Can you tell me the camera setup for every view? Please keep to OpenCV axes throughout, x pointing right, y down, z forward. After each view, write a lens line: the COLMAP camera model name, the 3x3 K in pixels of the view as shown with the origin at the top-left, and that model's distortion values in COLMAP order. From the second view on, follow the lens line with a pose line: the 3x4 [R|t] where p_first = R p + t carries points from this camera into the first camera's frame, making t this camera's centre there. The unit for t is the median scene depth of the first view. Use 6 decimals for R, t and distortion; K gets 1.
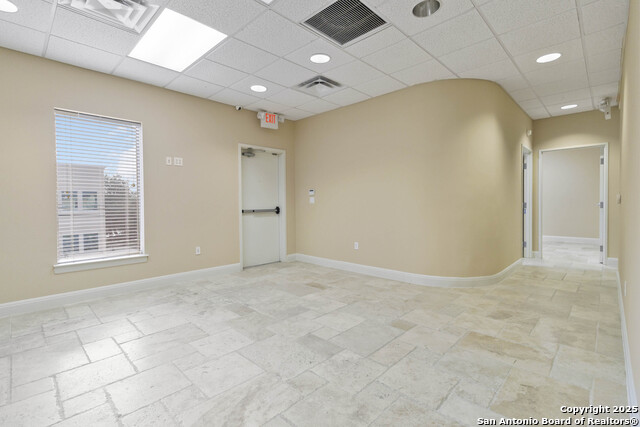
lens RADIAL K [[300.5, 0, 323.4], [0, 300.5, 200.9], [0, 0, 1]] dist [-0.000855, -0.000502]
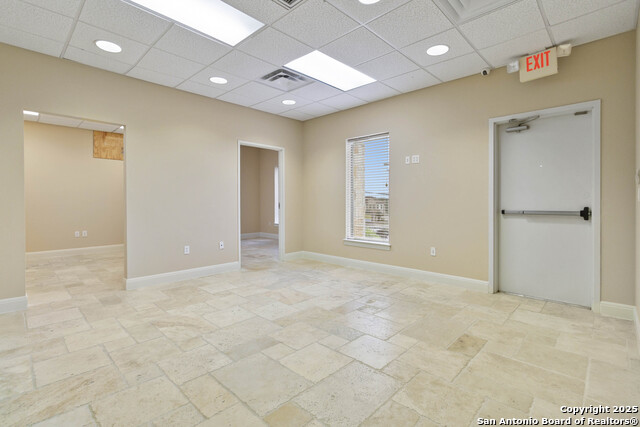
lens RADIAL K [[300.5, 0, 323.4], [0, 300.5, 200.9], [0, 0, 1]] dist [-0.000855, -0.000502]
pose [[-0.008096, 0.007043, -0.999942, 0.776004], [0.008341, 0.999941, 0.006975, -0.000423], [0.999932, -0.008284, -0.008154, 1.013436]]
